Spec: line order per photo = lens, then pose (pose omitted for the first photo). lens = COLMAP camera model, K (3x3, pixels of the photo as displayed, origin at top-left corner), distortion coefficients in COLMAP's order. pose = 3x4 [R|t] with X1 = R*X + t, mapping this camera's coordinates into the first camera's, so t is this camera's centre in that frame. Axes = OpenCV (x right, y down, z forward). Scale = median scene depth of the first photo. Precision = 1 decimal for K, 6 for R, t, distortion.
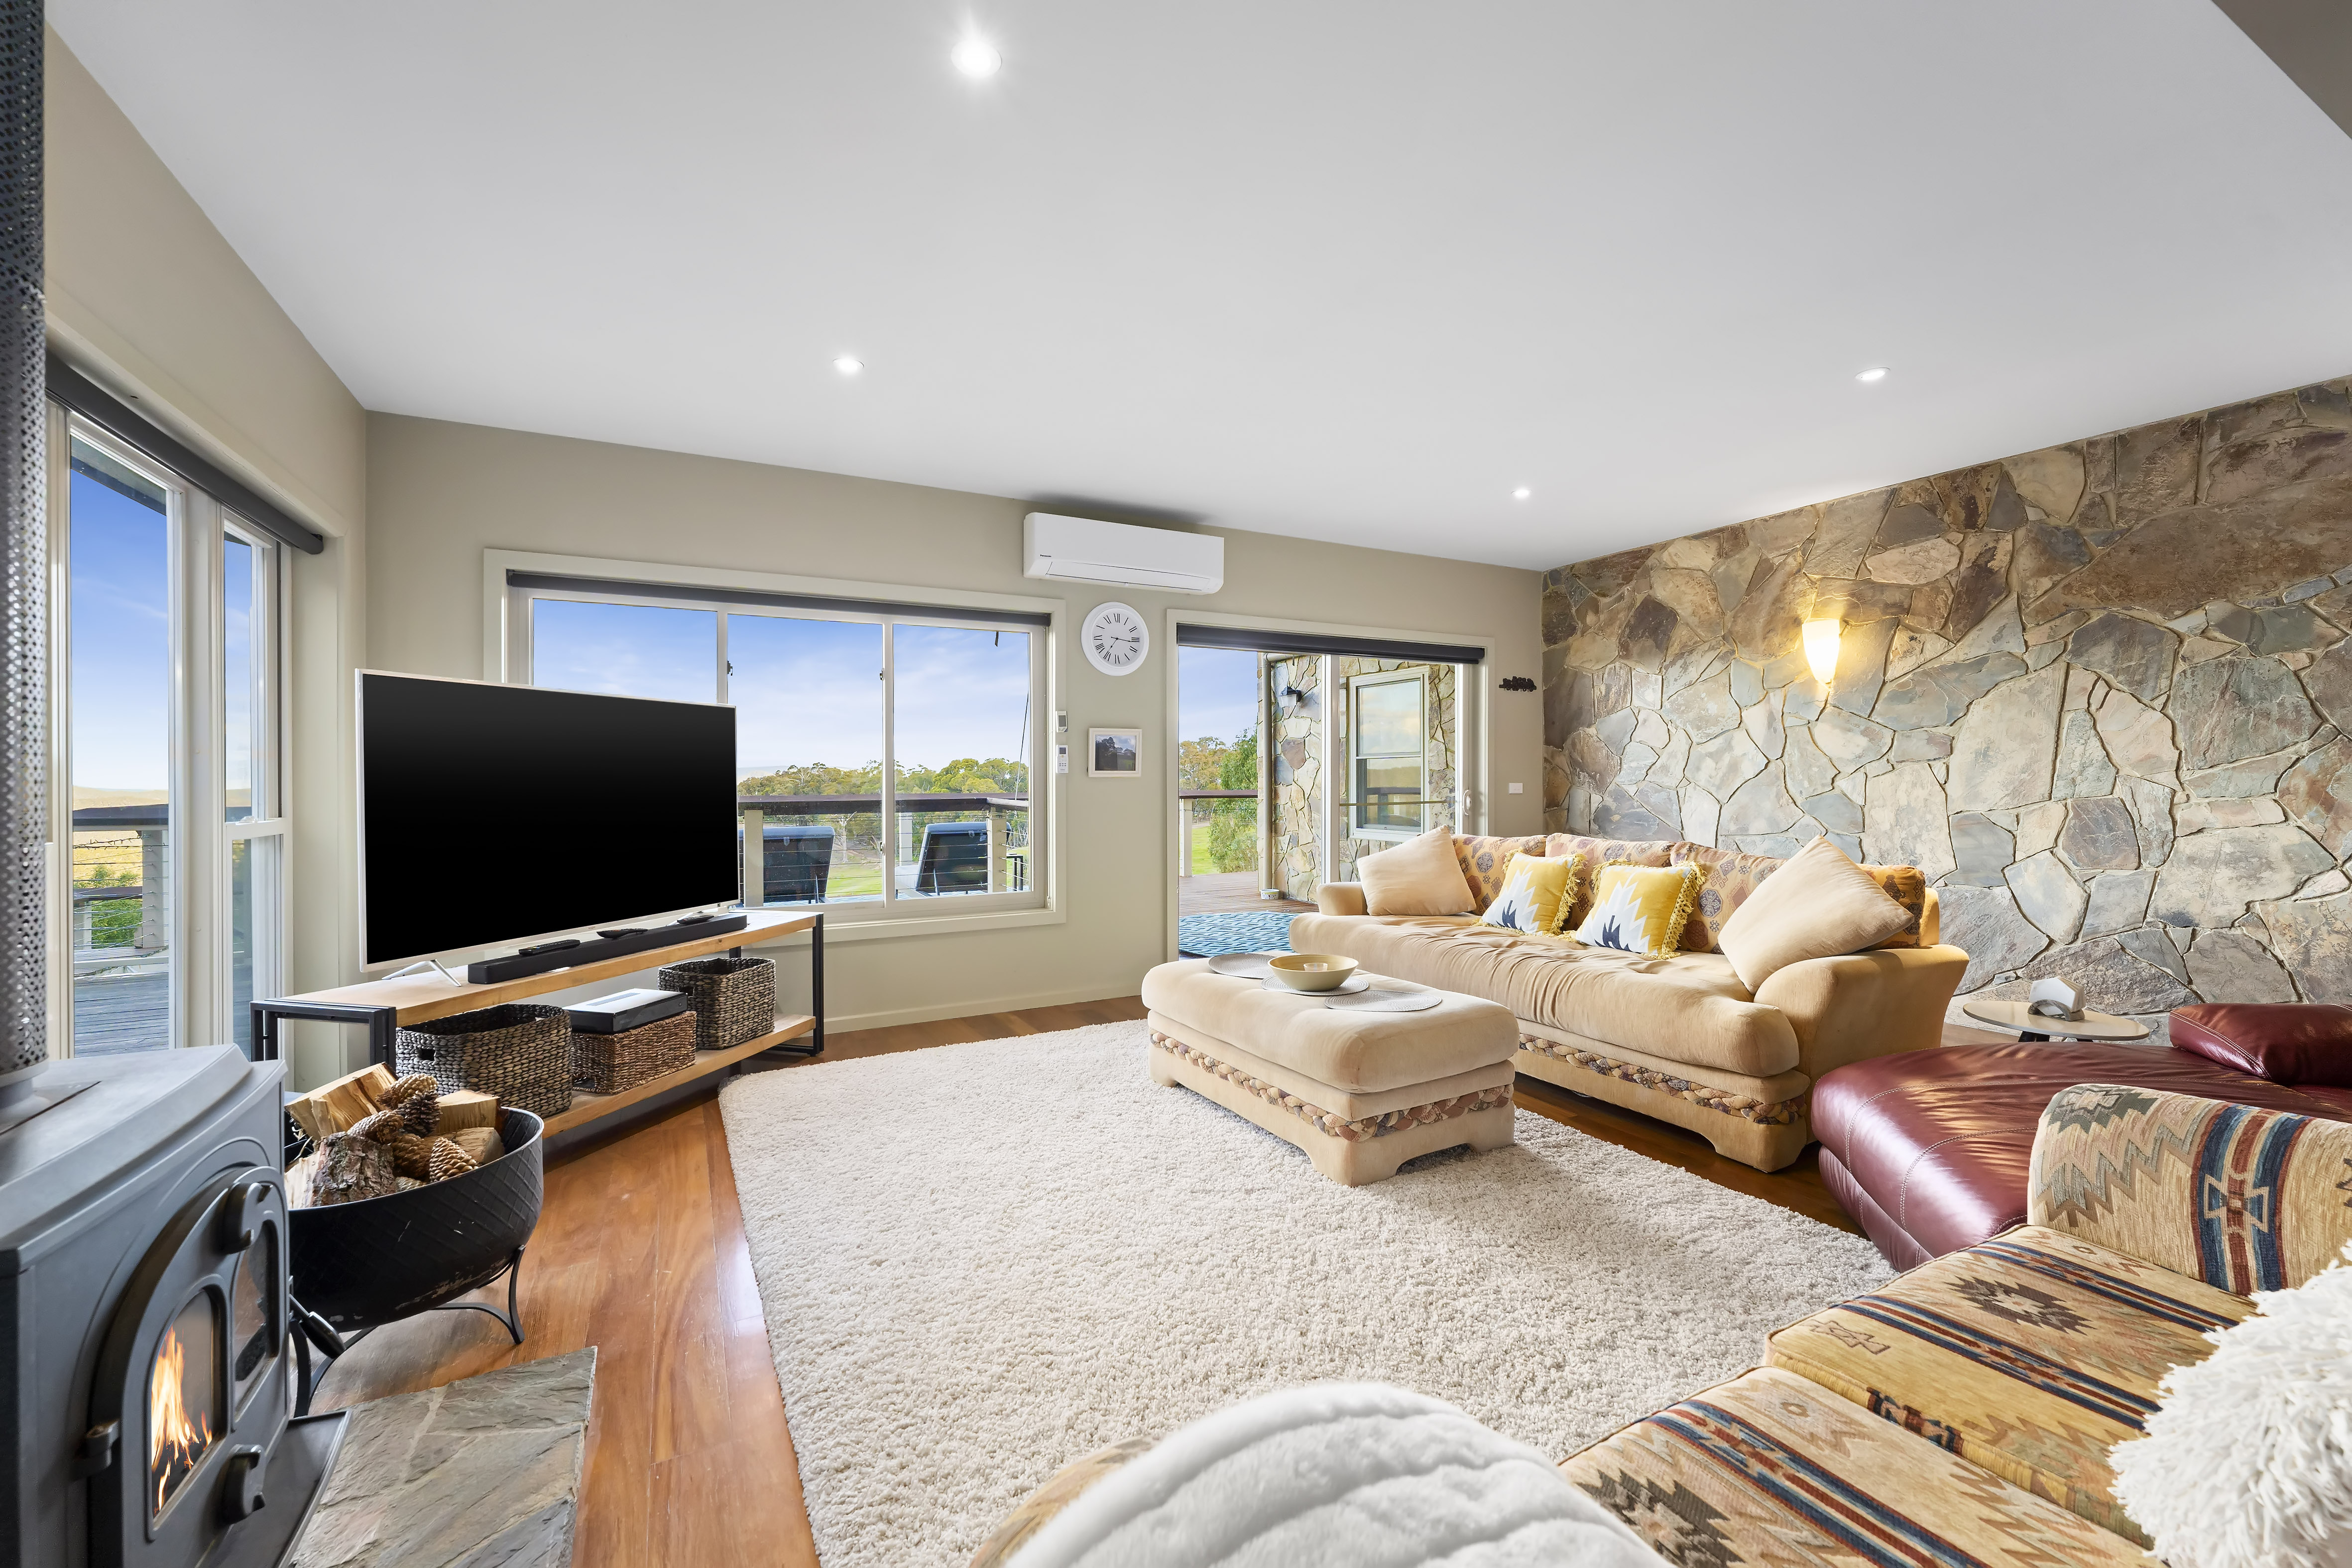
lens RADIAL K [[960.9, 0, 1178.3], [0, 960.9, 787.6], [0, 0, 1]] dist [-0.001706, -0.000198]
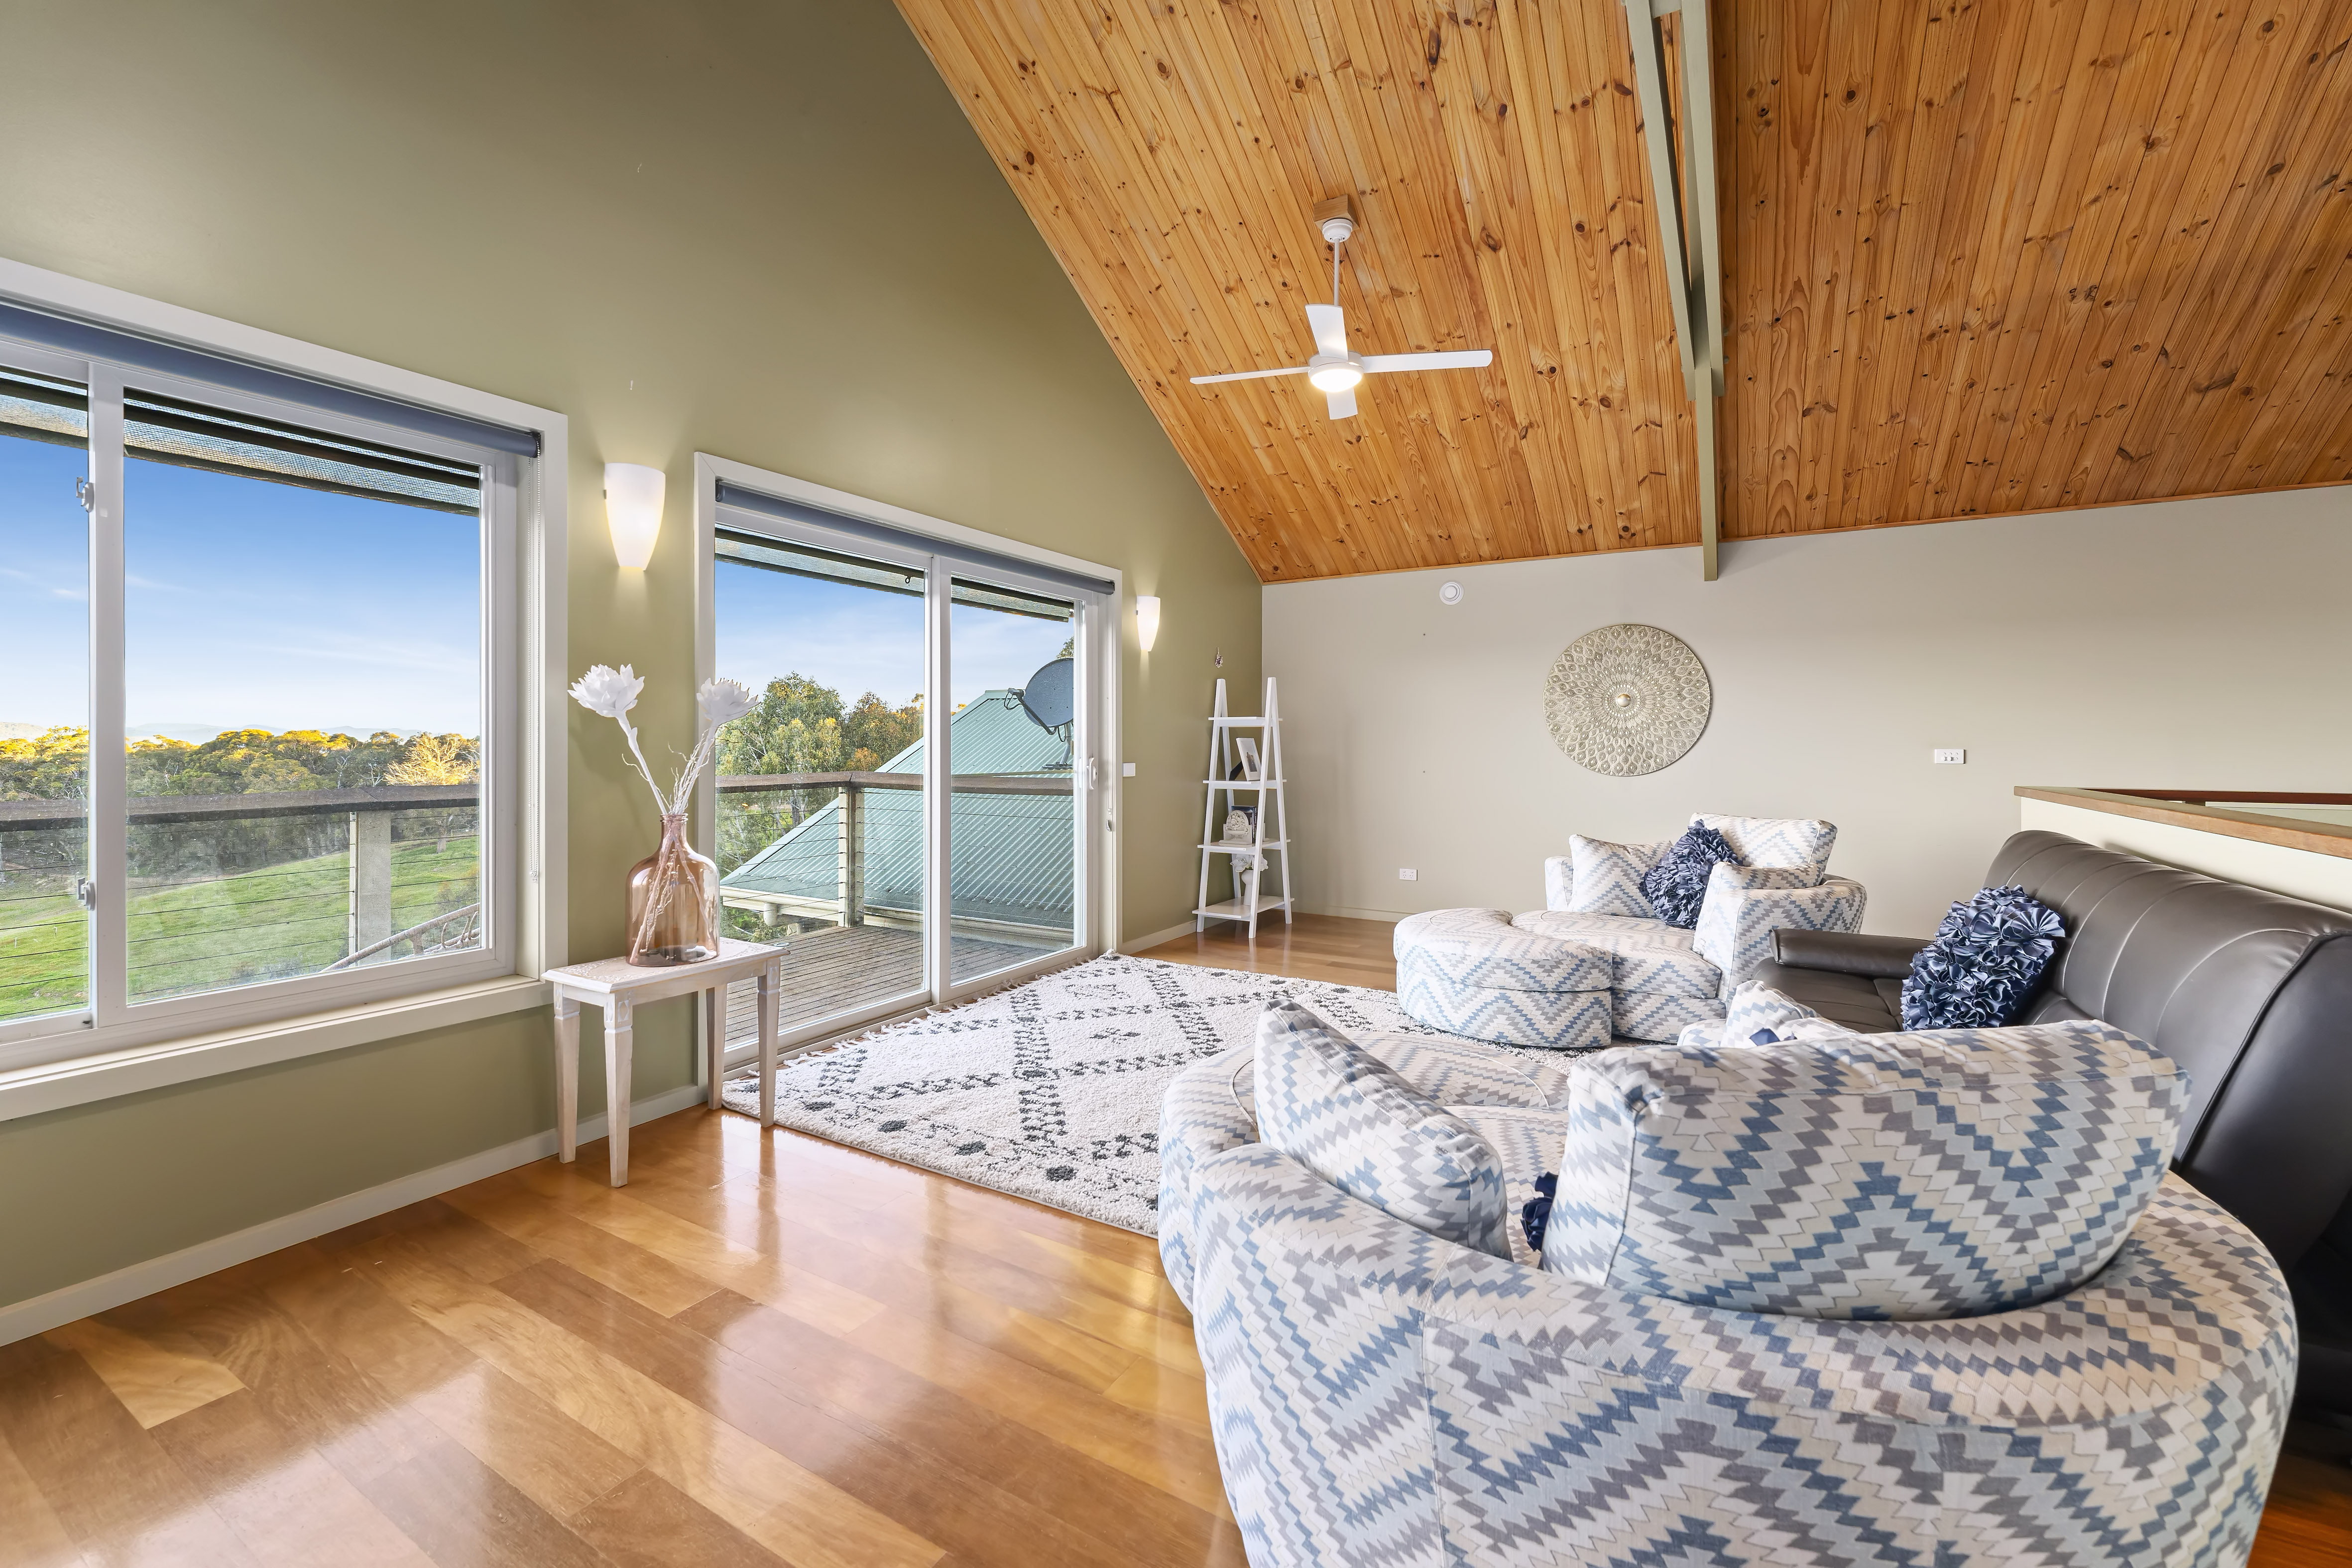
lens RADIAL K [[960.9, 0, 1175.7], [0, 960.9, 759.7], [0, 0, 1]] dist [-0.001706, -0.000198]
pose [[0.851751, -0.008429, 0.523878, -0.105837], [0.010514, 0.999944, -0.001006, 0.006074], [-0.523841, 0.006365, 0.851793, 0.337535]]
